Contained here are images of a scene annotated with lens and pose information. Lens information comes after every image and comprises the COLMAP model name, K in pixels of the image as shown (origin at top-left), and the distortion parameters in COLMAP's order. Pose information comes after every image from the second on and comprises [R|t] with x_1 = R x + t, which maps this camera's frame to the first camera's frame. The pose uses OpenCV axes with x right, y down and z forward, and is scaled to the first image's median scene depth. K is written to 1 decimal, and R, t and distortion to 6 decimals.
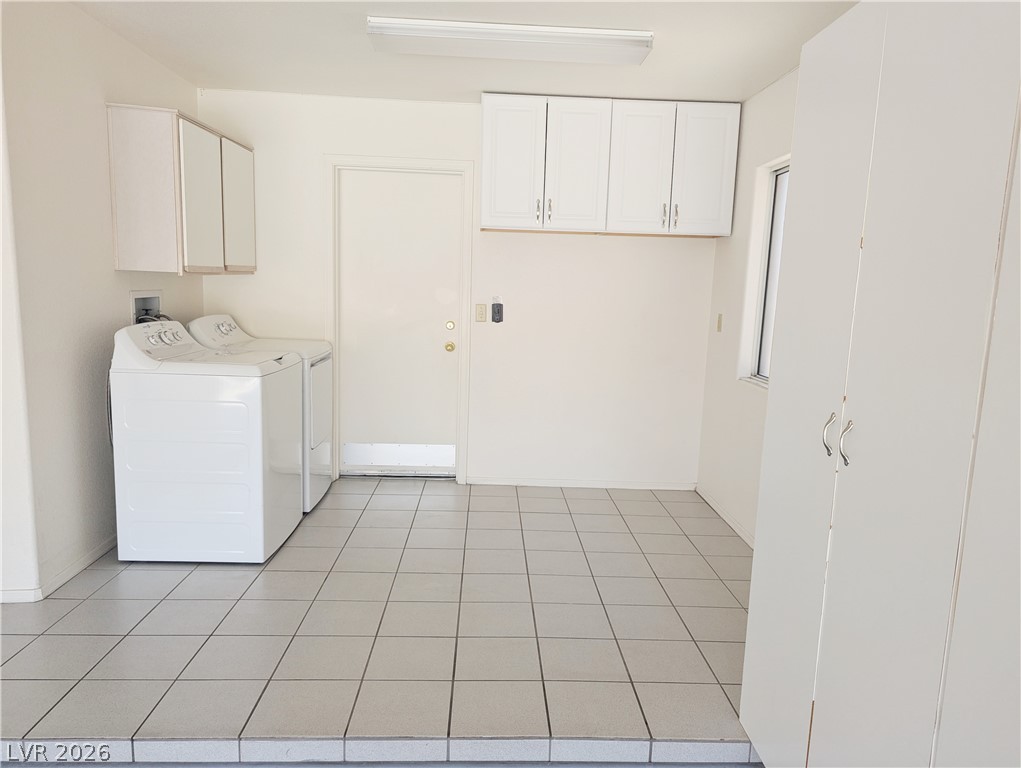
lens RADIAL K [[720.2, 0, 514.9], [0, 720.2, 390.3], [0, 0, 1]] dist [0.022983, -0.013414]
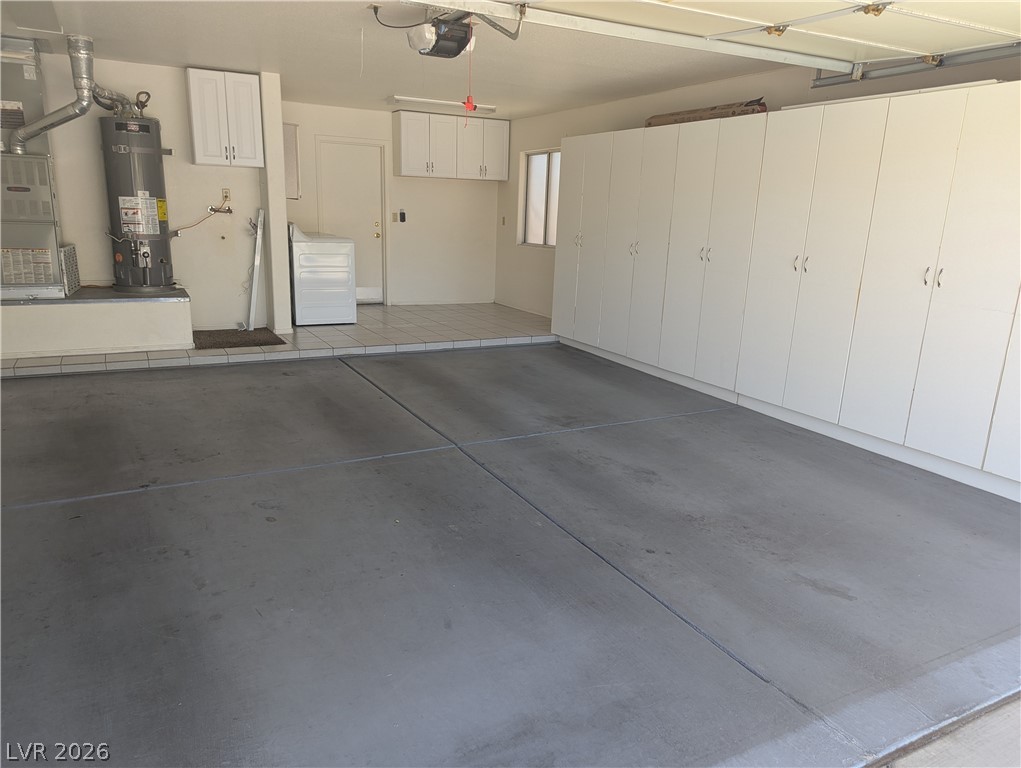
lens RADIAL K [[720.2, 0, 510.5], [0, 720.2, 382.8], [0, 0, 1]] dist [0.022983, -0.013414]
pose [[0.900415, -0.104768, 0.422228, -0.674489], [0.061988, 0.991563, 0.113844, 0.145871], [-0.430593, -0.076334, 0.899312, -1.017339]]
